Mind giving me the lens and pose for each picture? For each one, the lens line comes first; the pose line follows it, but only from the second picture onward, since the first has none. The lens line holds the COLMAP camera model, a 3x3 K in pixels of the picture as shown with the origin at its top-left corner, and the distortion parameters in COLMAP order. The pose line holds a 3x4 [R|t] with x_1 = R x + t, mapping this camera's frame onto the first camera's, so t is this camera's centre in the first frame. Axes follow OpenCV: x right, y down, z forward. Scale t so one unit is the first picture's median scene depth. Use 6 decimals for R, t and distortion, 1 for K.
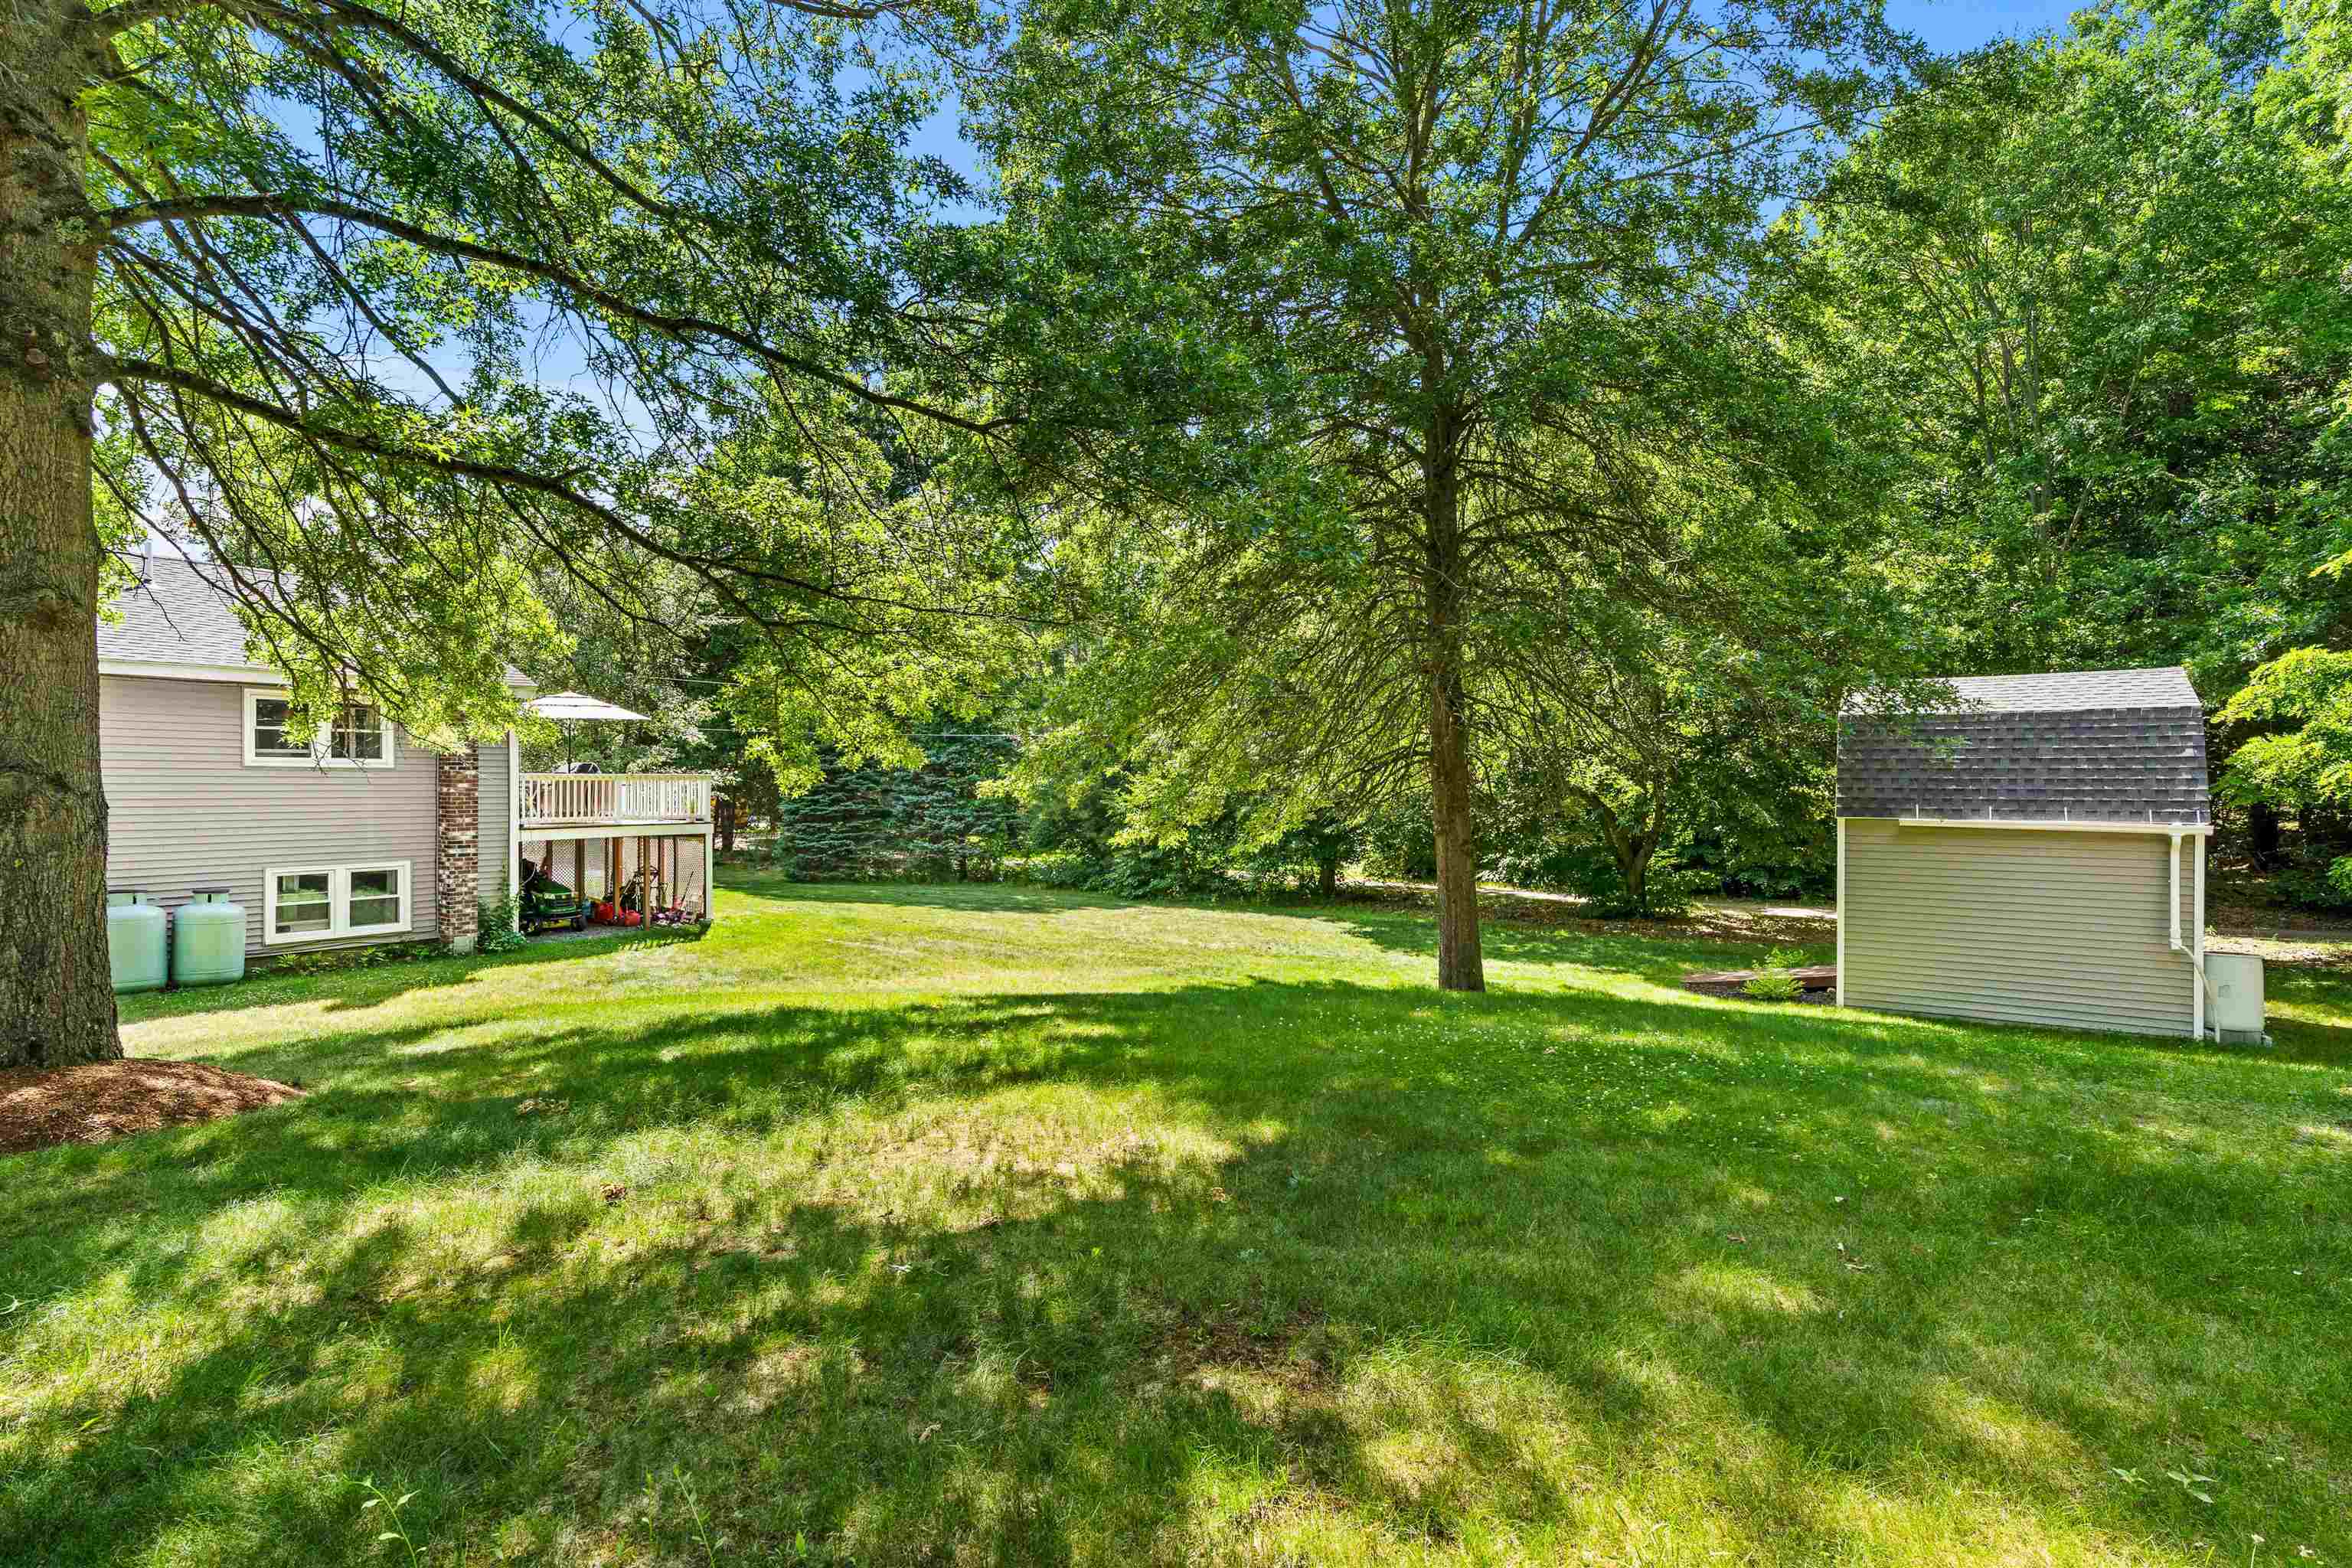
lens RADIAL K [[1108.7, 0, 1176.0], [0, 1108.7, 784.0], [0, 0, 1]] dist [0.000569, 0.000247]
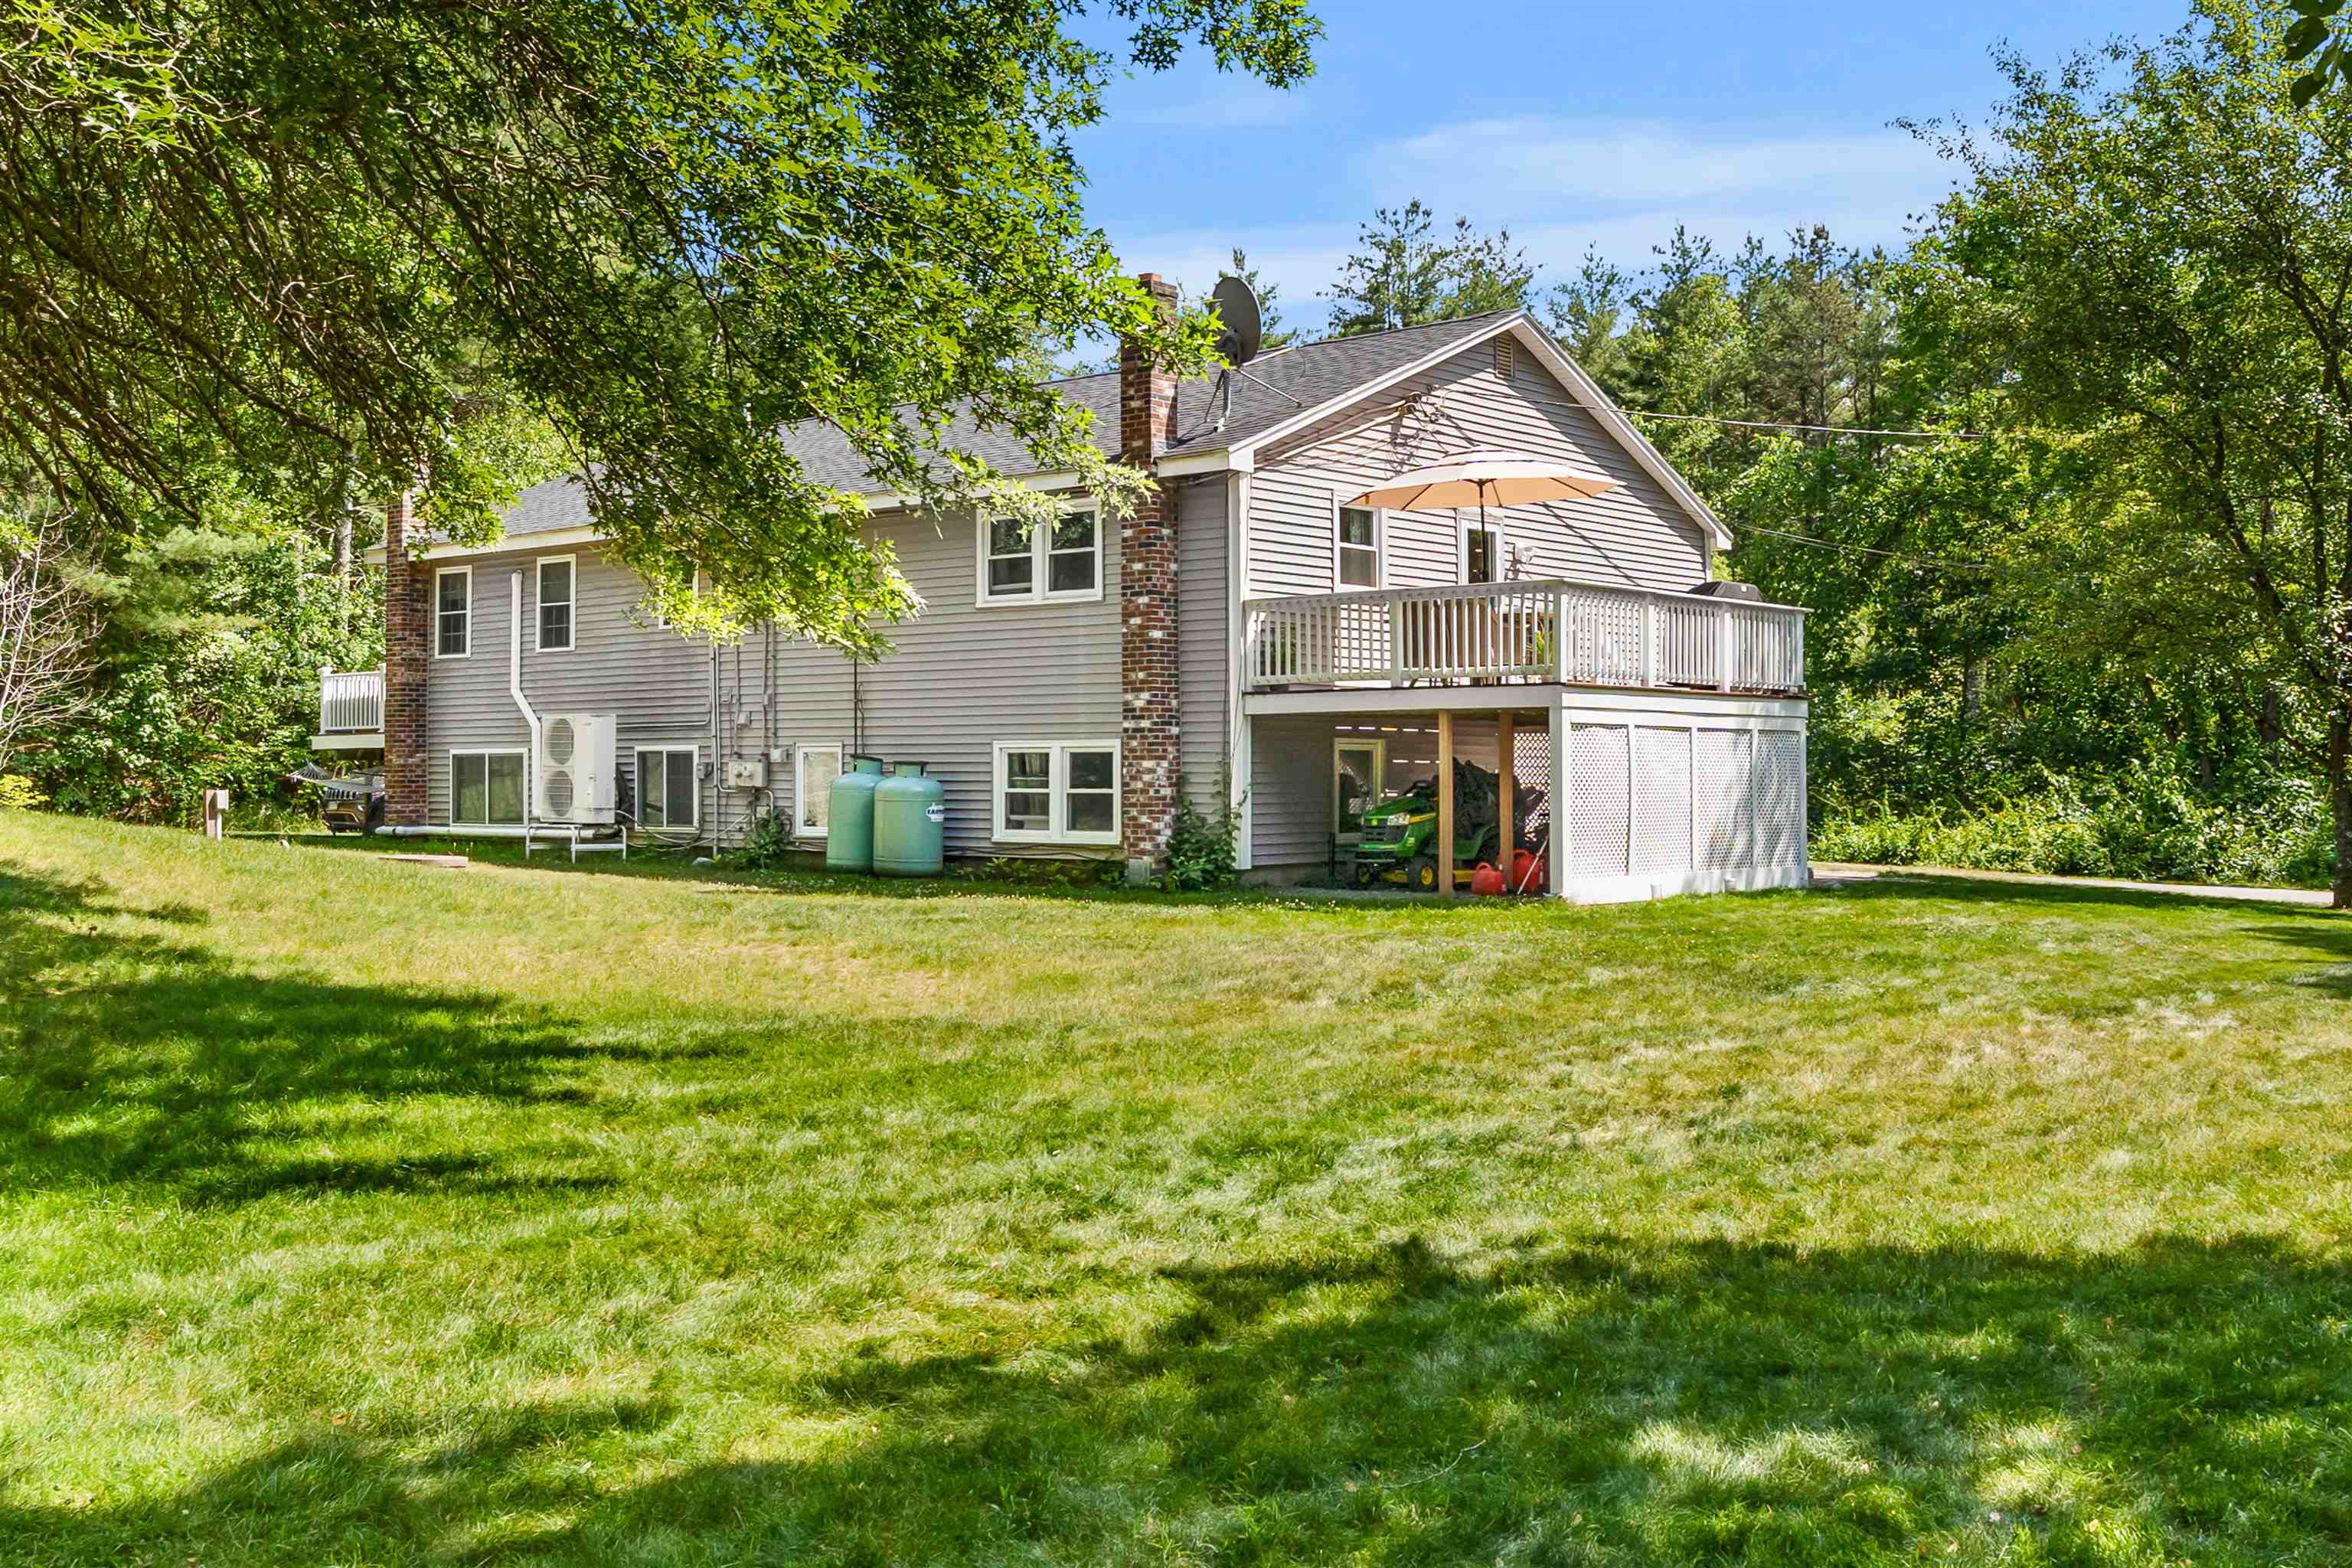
lens RADIAL K [[2346.3, 0, 1169.5], [0, 2346.3, 696.7], [0, 0, 1]] dist [-0.002367, 0.005722]
pose [[-0.114691, -0.039240, -0.992626, 0.686469], [-0.003088, 0.999229, -0.039145, 0.097261], [0.993396, -0.001425, -0.114724, 1.172077]]
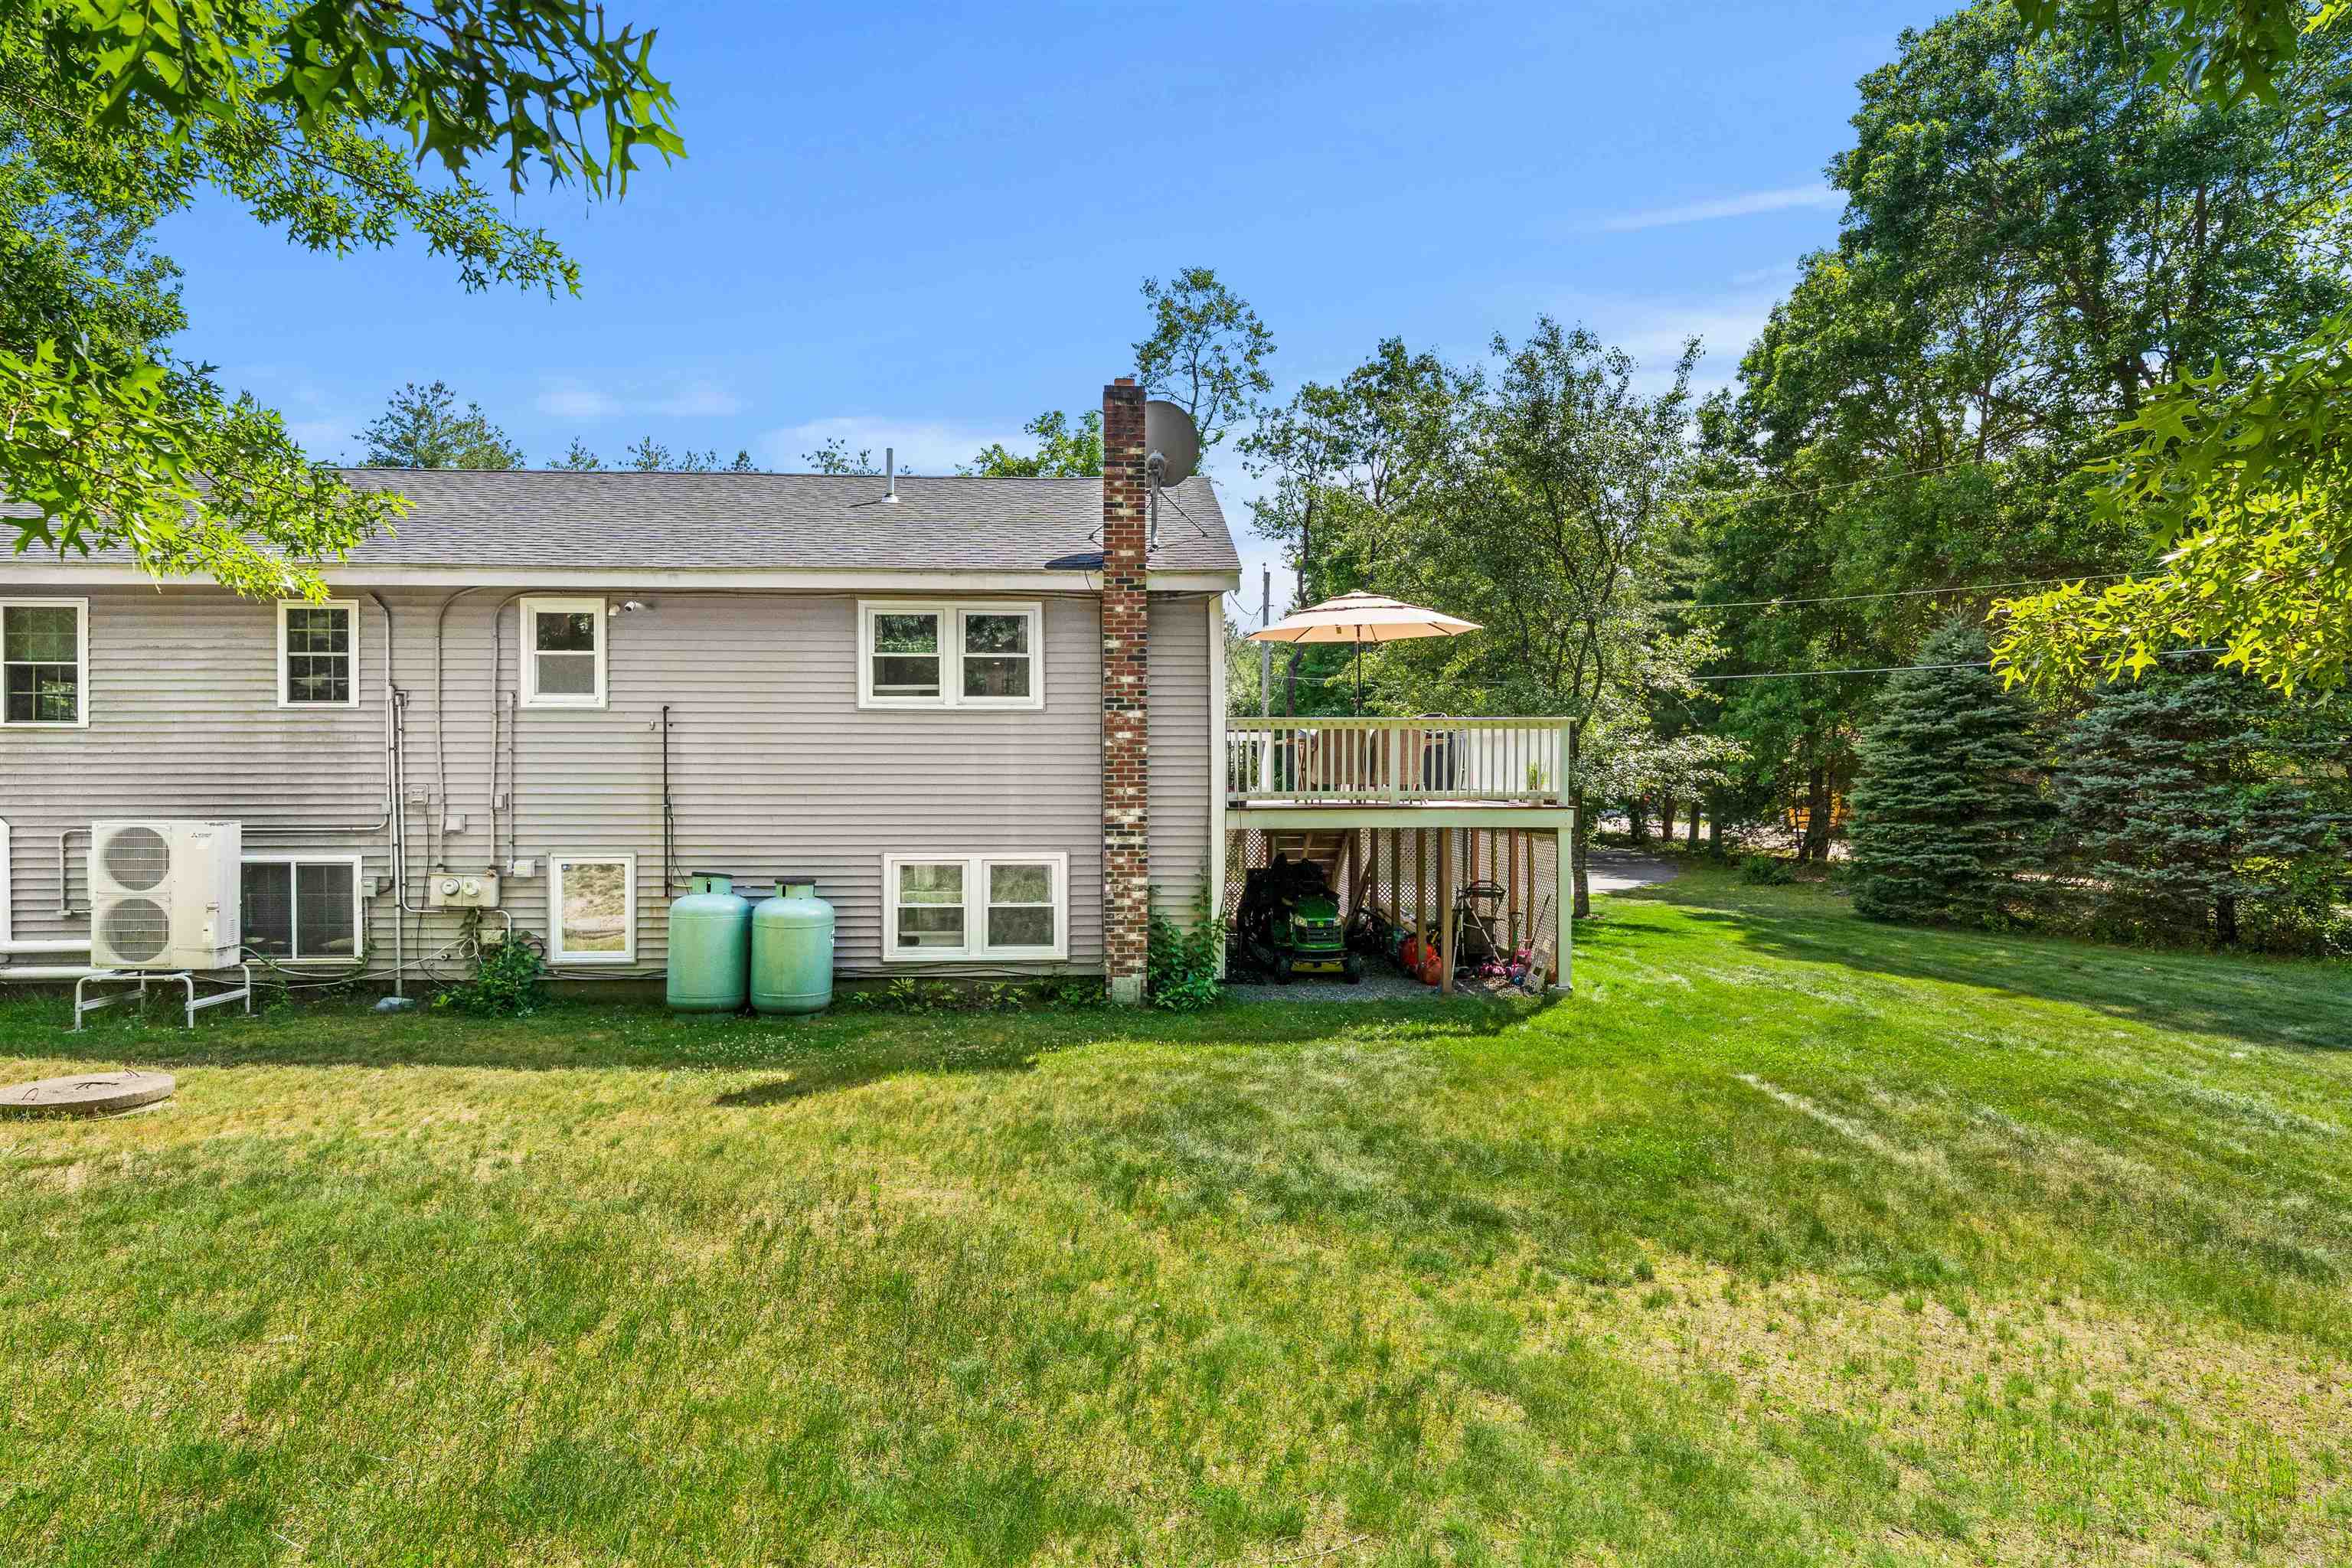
lens RADIAL K [[1247.6, 0, 1176.0], [0, 1247.6, 784.0], [0, 0, 1]] dist [-0.002744, -0.000080]
pose [[0.607711, -0.000329, -0.794158, -0.069322], [0.000675, 1.000000, 0.000102, 0.028776], [0.794158, -0.000598, 0.607711, 0.597555]]
